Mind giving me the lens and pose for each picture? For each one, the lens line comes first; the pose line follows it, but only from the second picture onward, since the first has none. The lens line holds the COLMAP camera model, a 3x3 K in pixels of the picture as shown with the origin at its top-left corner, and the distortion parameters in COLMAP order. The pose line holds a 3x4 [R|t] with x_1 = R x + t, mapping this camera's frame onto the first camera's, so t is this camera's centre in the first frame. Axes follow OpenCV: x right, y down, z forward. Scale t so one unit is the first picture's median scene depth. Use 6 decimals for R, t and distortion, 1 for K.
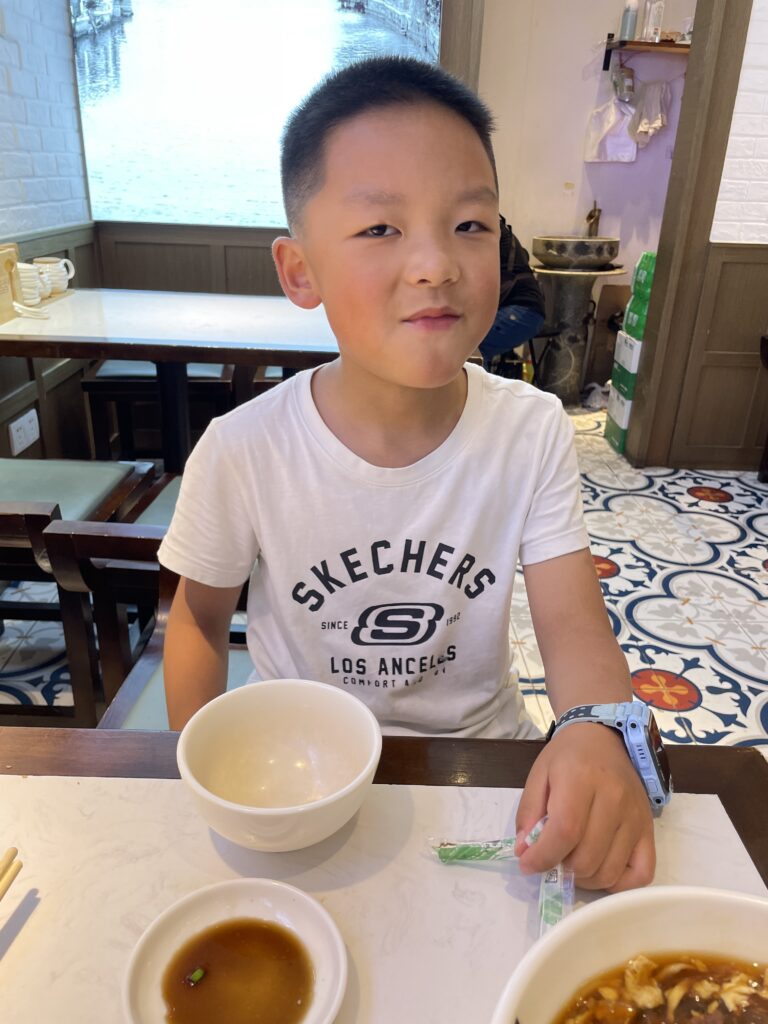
lens RADIAL K [[783.1, 0, 384.0], [0, 783.1, 512.0], [0, 0, 1]] dist [0.047034, -0.081549]
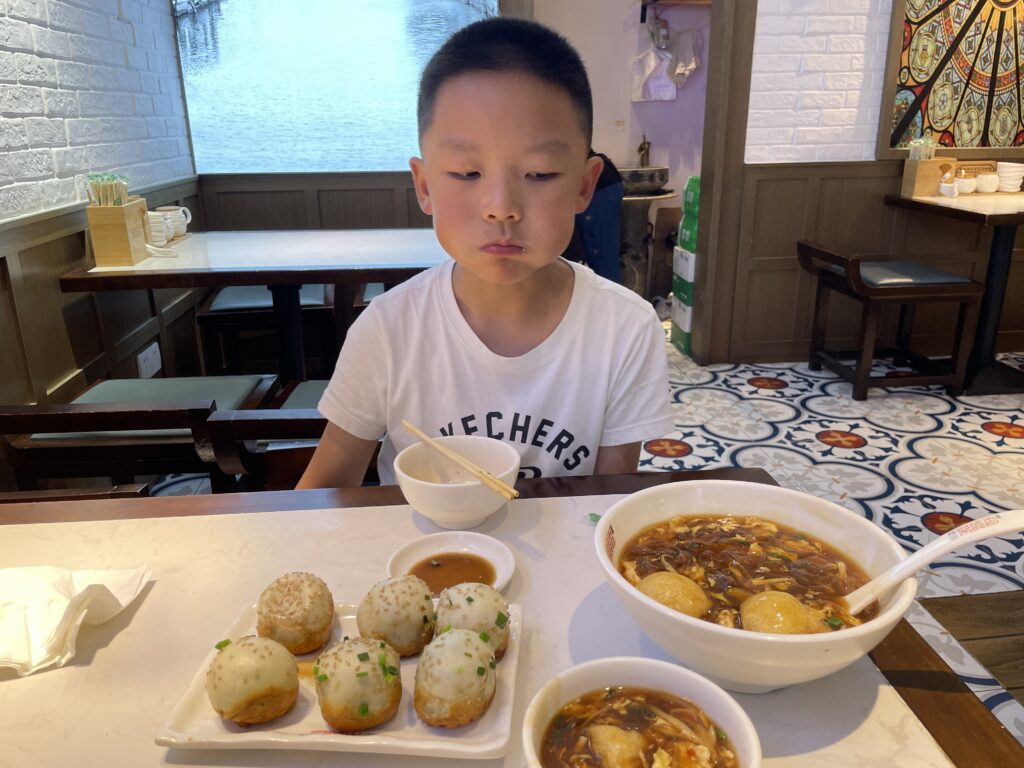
lens RADIAL K [[783.1, 0, 508.1], [0, 783.1, 381.3], [0, 0, 1]] dist [0.047034, -0.081549]
pose [[0.995927, -0.069547, 0.057380, -0.017360], [0.074228, 0.993702, -0.083944, 0.043564], [-0.051180, 0.087861, 0.994817, -0.096084]]
